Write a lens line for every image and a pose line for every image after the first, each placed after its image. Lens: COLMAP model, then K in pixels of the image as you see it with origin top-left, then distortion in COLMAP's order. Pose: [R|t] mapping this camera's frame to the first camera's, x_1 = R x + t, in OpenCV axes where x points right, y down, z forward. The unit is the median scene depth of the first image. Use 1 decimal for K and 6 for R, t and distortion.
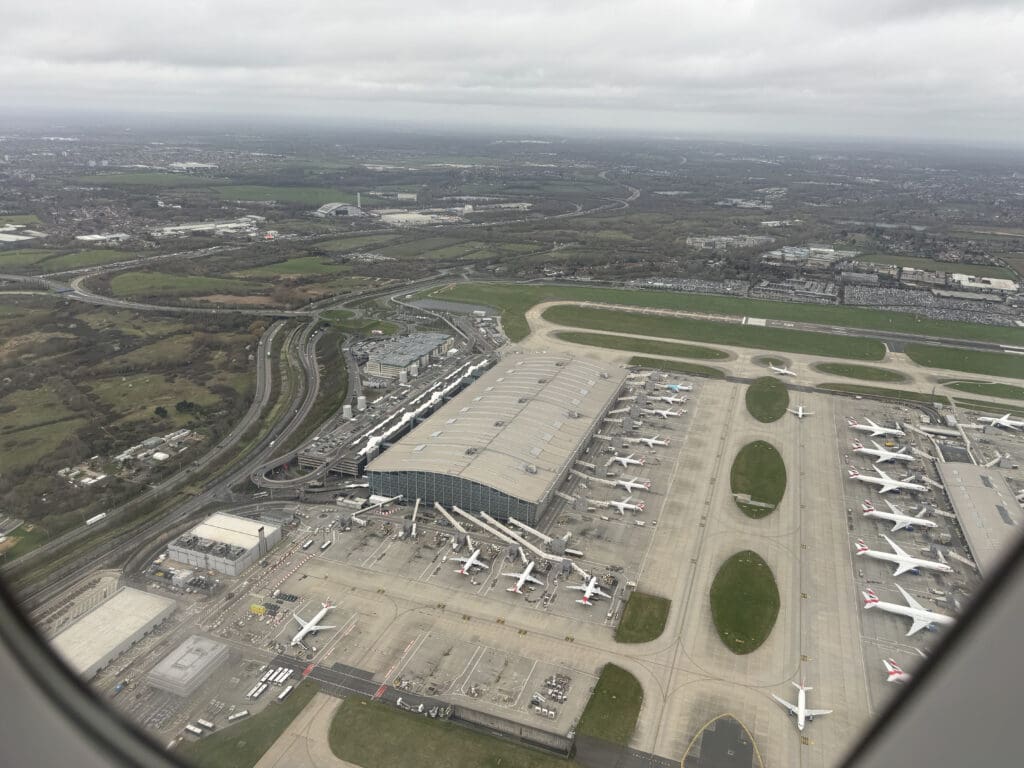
lens RADIAL K [[841.4, 0, 512.0], [0, 841.4, 384.0], [0, 0, 1]] dist [0.015527, 0.002637]
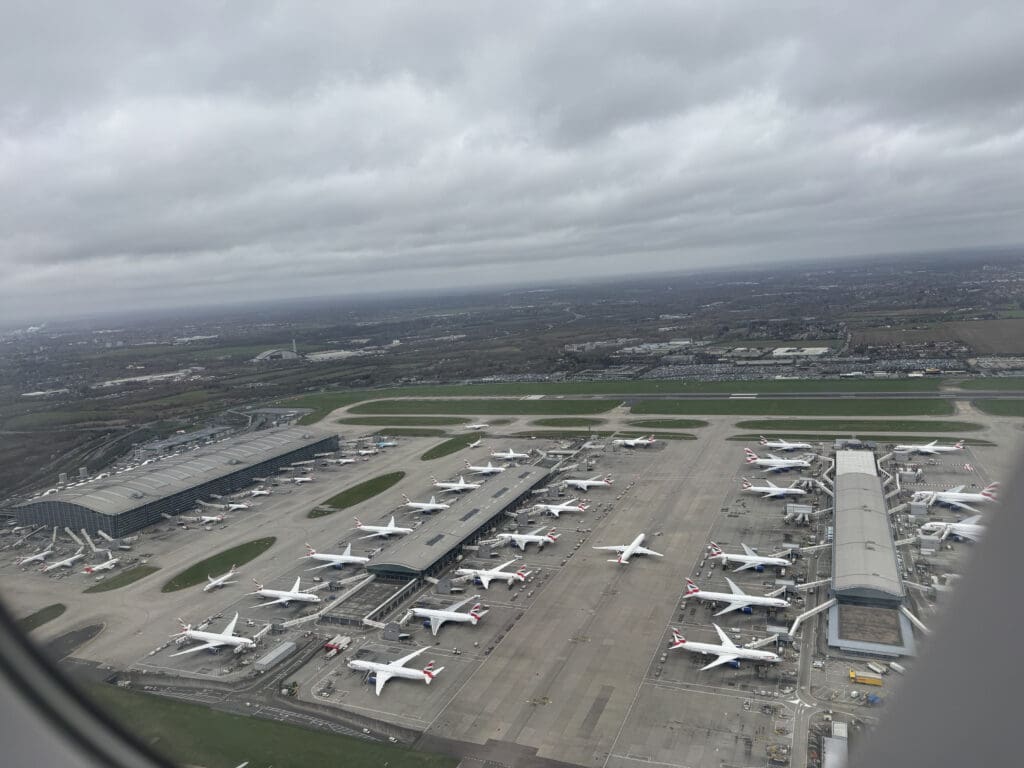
lens RADIAL K [[738.5, 0, 512.0], [0, 738.5, 384.0], [0, 0, 1]] dist [0.005580, -0.004437]
pose [[0.992144, -0.113102, -0.053465, 0.317282], [0.103071, 0.981221, -0.163041, 0.080232], [0.070901, 0.156249, 0.985170, -0.075640]]
